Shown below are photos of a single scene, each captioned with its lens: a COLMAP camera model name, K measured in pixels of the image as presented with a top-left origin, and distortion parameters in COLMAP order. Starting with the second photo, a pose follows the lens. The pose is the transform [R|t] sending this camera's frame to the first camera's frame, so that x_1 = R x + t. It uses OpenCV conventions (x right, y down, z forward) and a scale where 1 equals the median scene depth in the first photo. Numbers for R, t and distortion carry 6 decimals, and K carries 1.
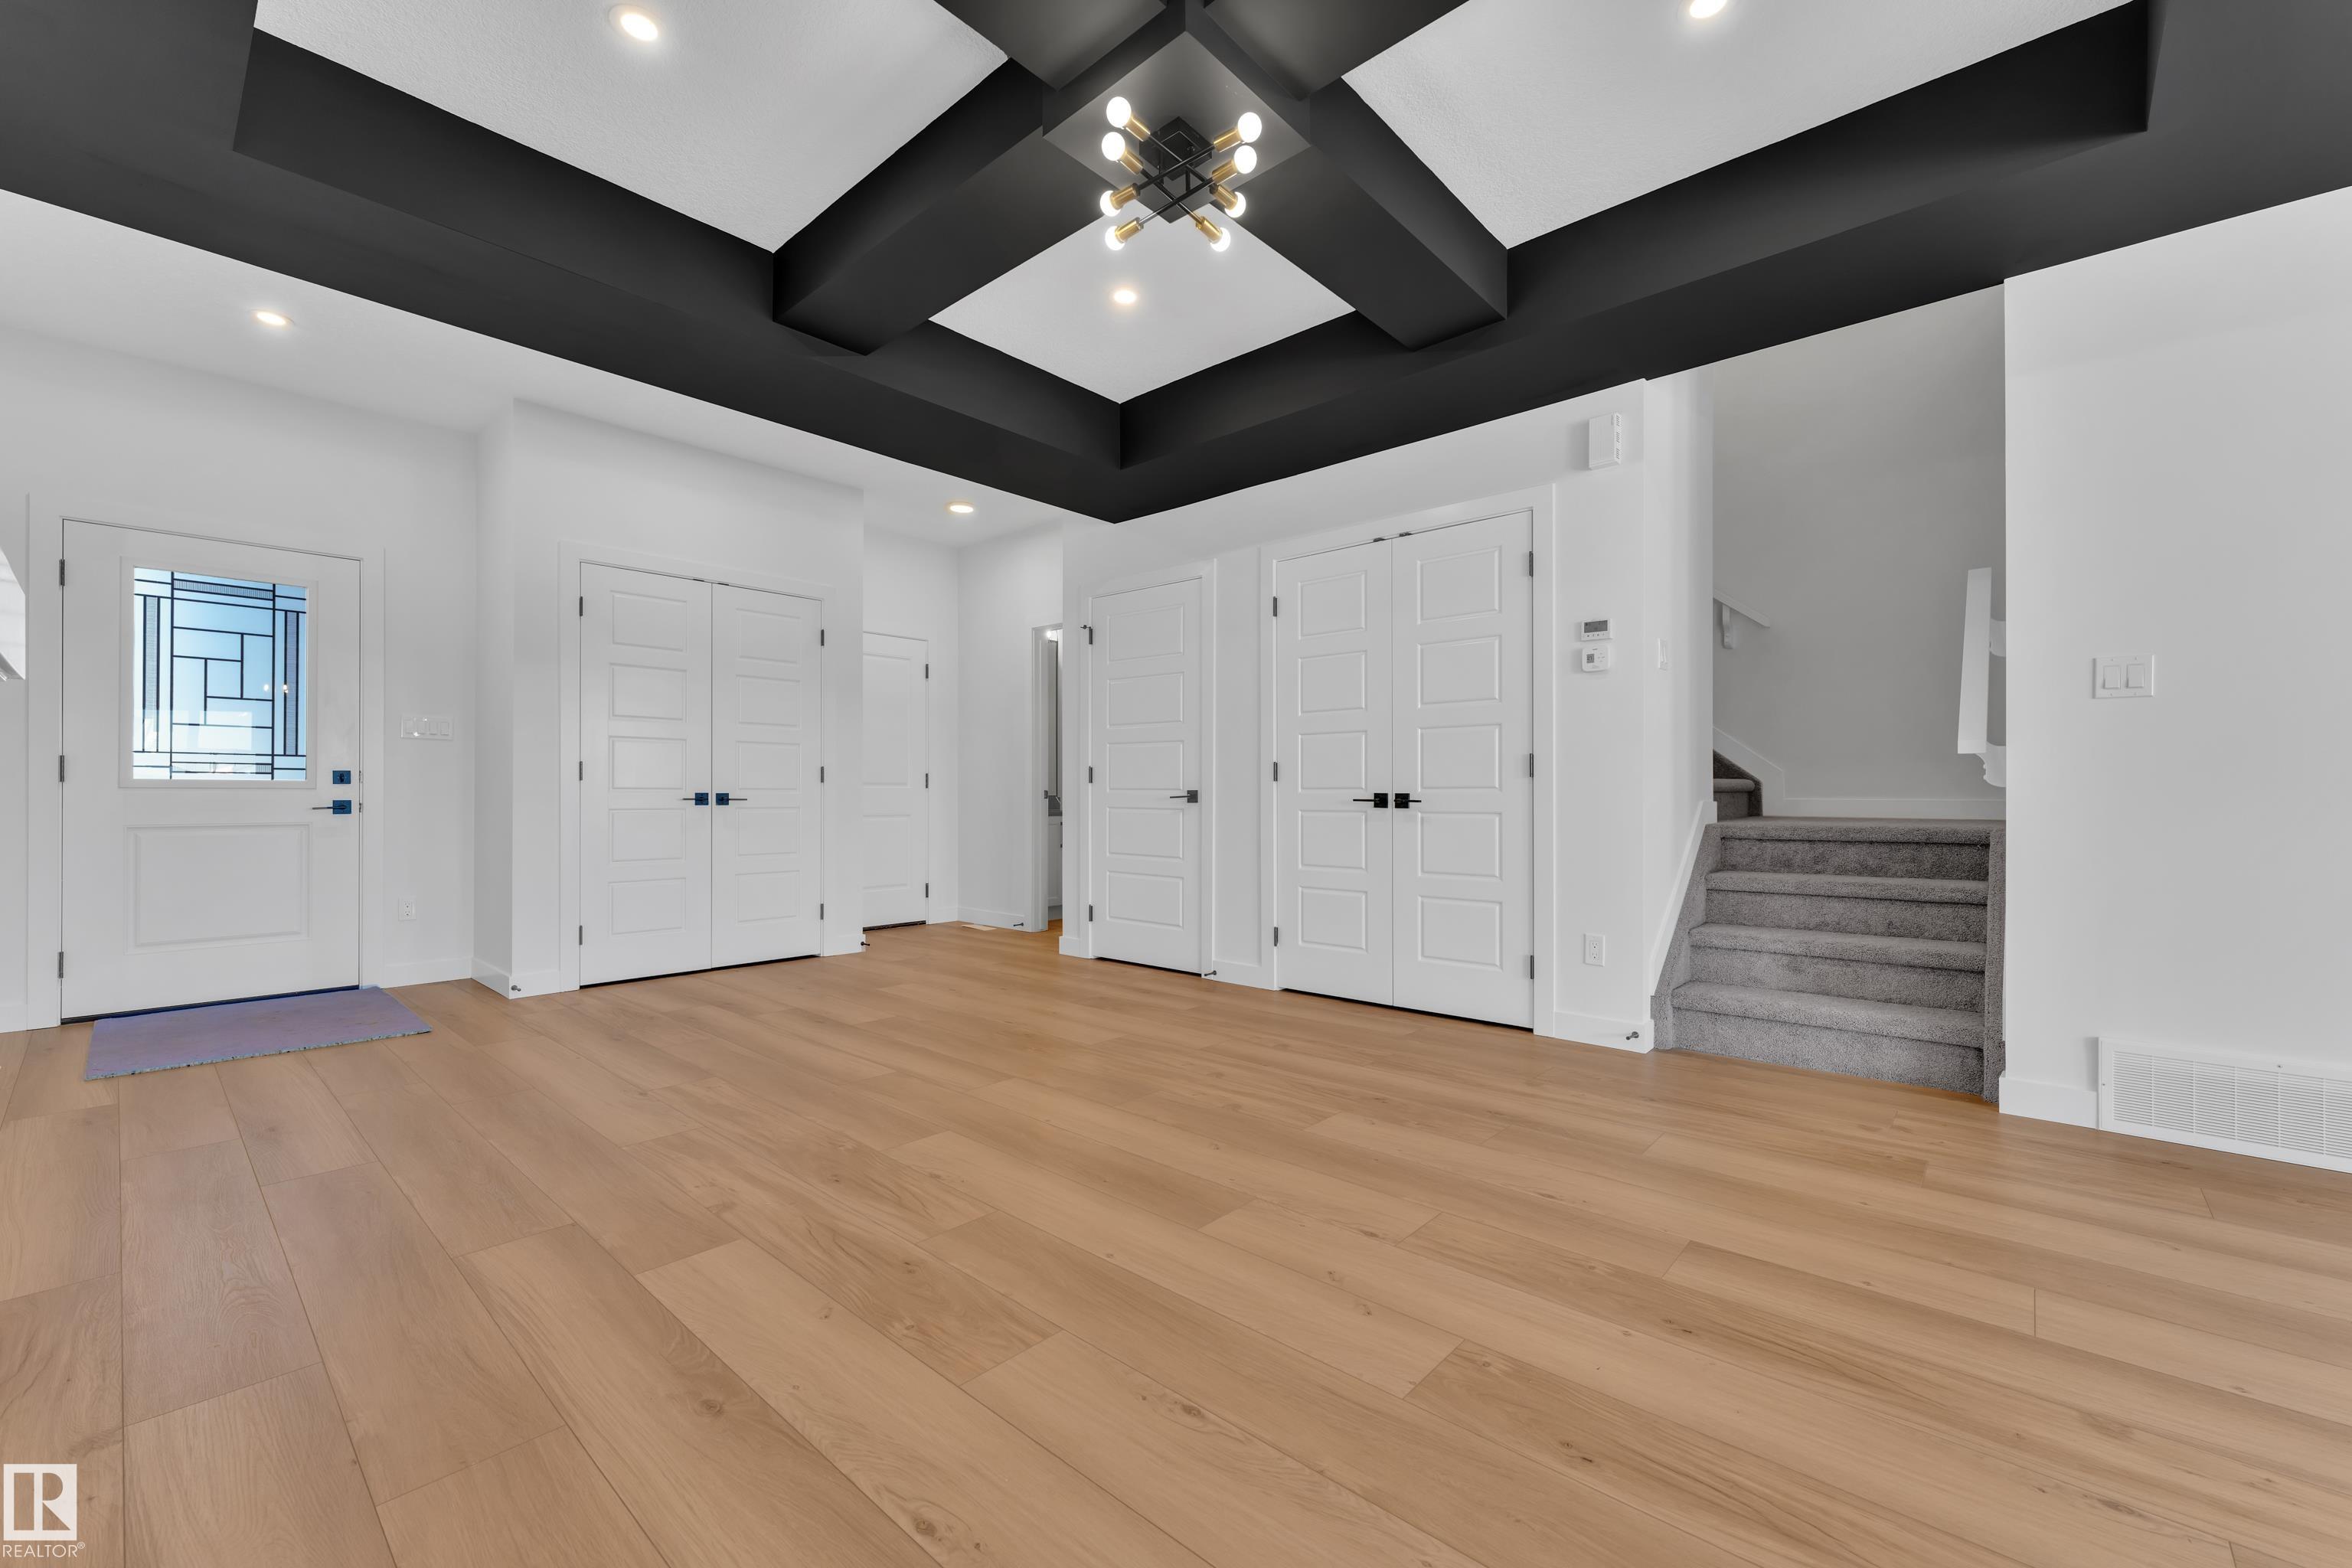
lens RADIAL K [[958.4, 0, 1168.0], [0, 958.4, 794.7], [0, 0, 1]] dist [0.006742, -0.000028]
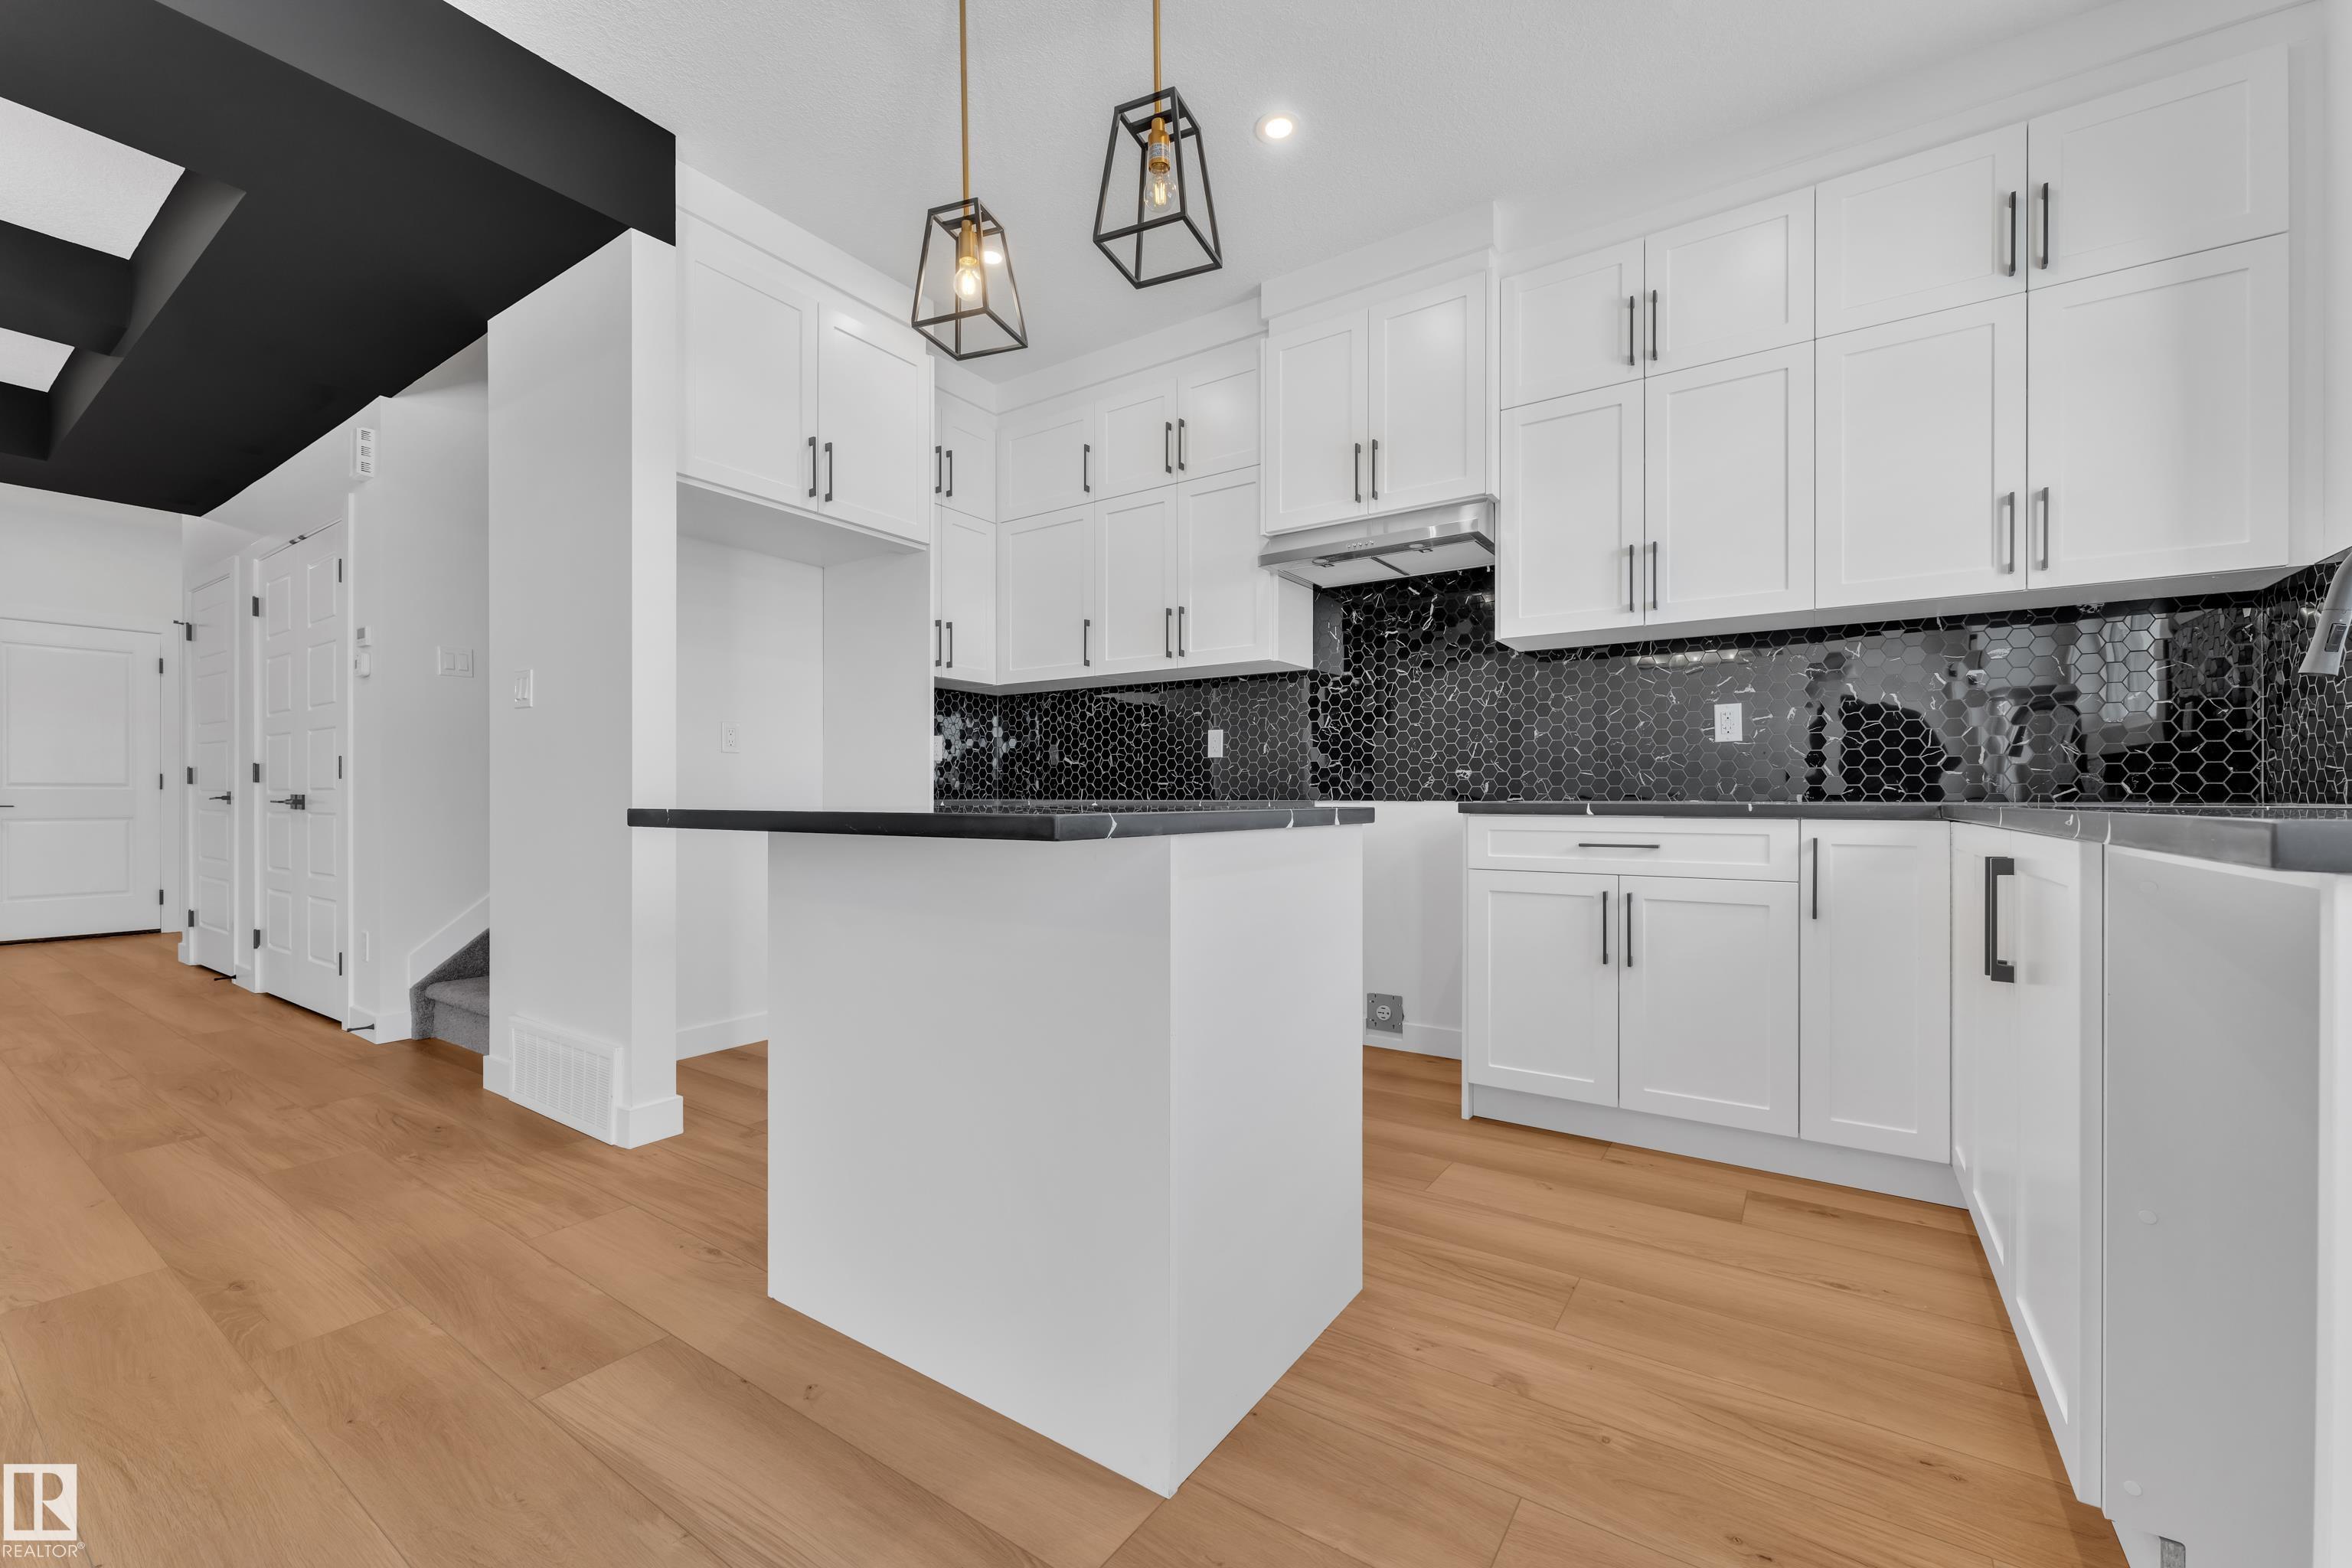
lens RADIAL K [[950.4, 0, 1177.3], [0, 950.4, 801.8], [0, 0, 1]] dist [-0.000098, 0.000281]
pose [[0.989938, 0.000746, 0.141500, 1.019984], [-0.001473, 0.999986, 0.005032, -0.000615], [-0.141495, -0.005189, 0.989925, -0.115794]]
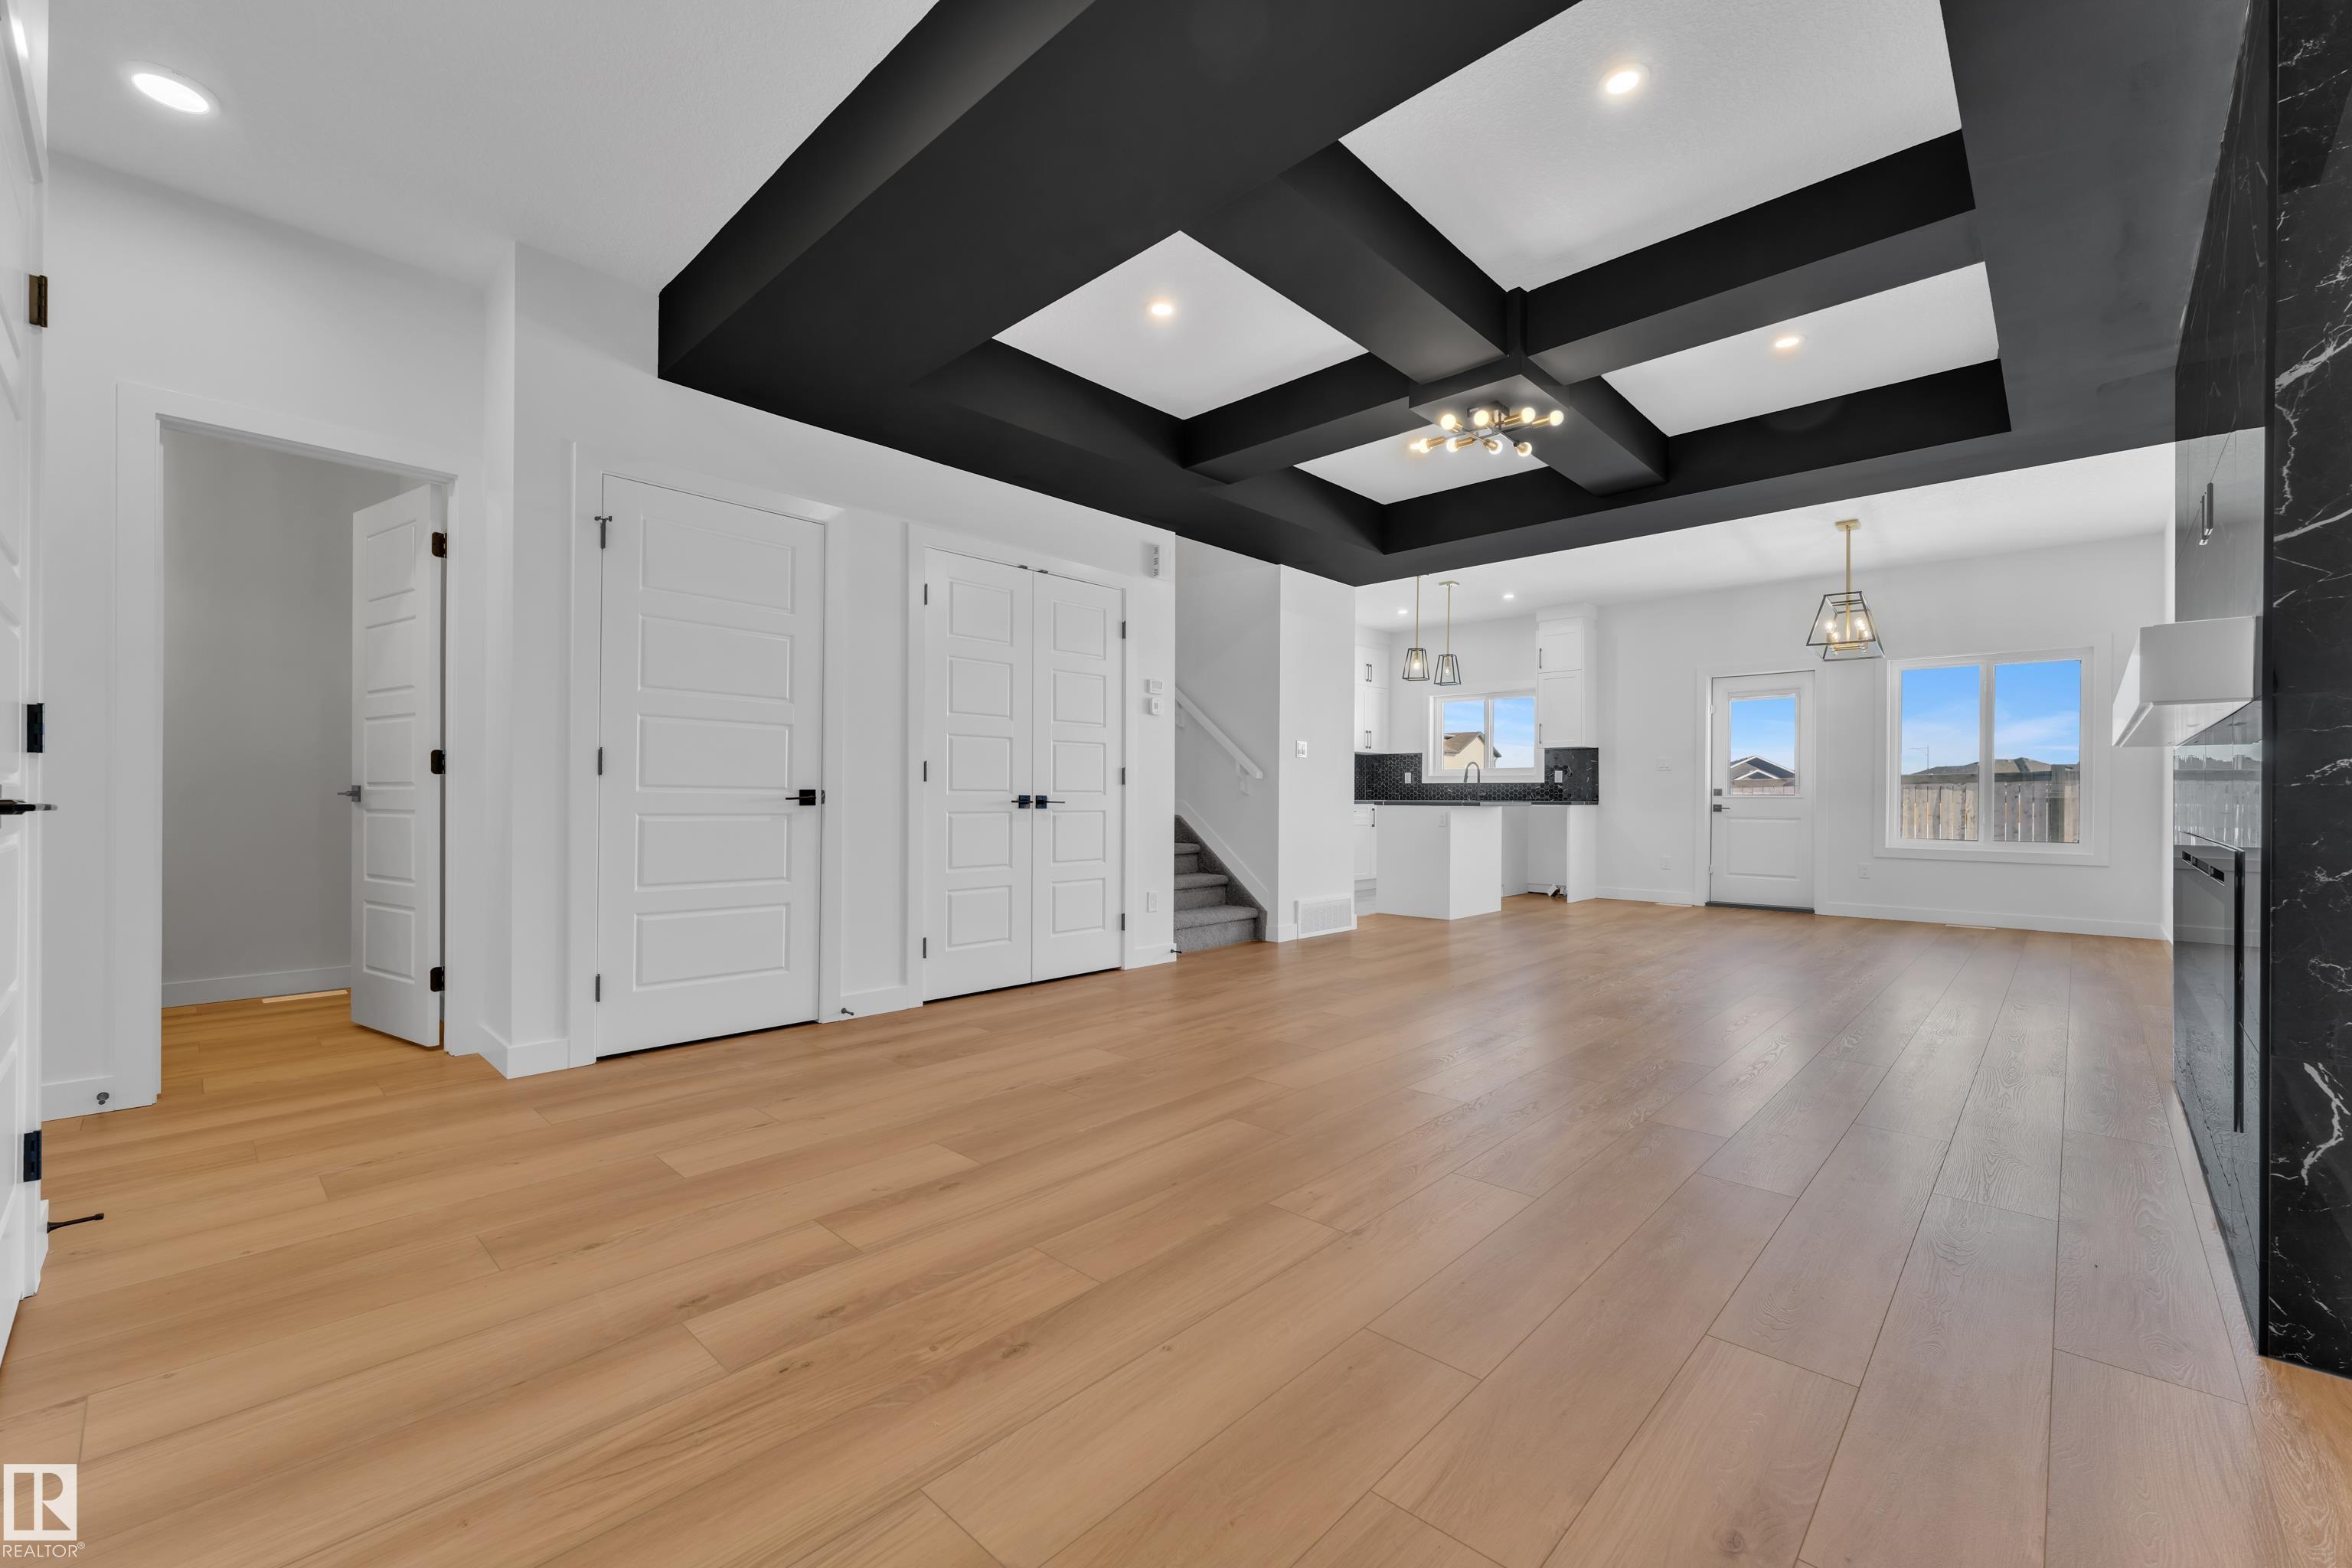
lens RADIAL K [[950.4, 0, 1177.3], [0, 950.4, 801.8], [0, 0, 1]] dist [-0.000098, 0.000281]
pose [[0.014753, -0.004381, 0.999882, -0.898870], [-0.006076, 0.999972, 0.004471, -0.000047], [-0.999873, -0.006141, 0.014726, 0.820467]]
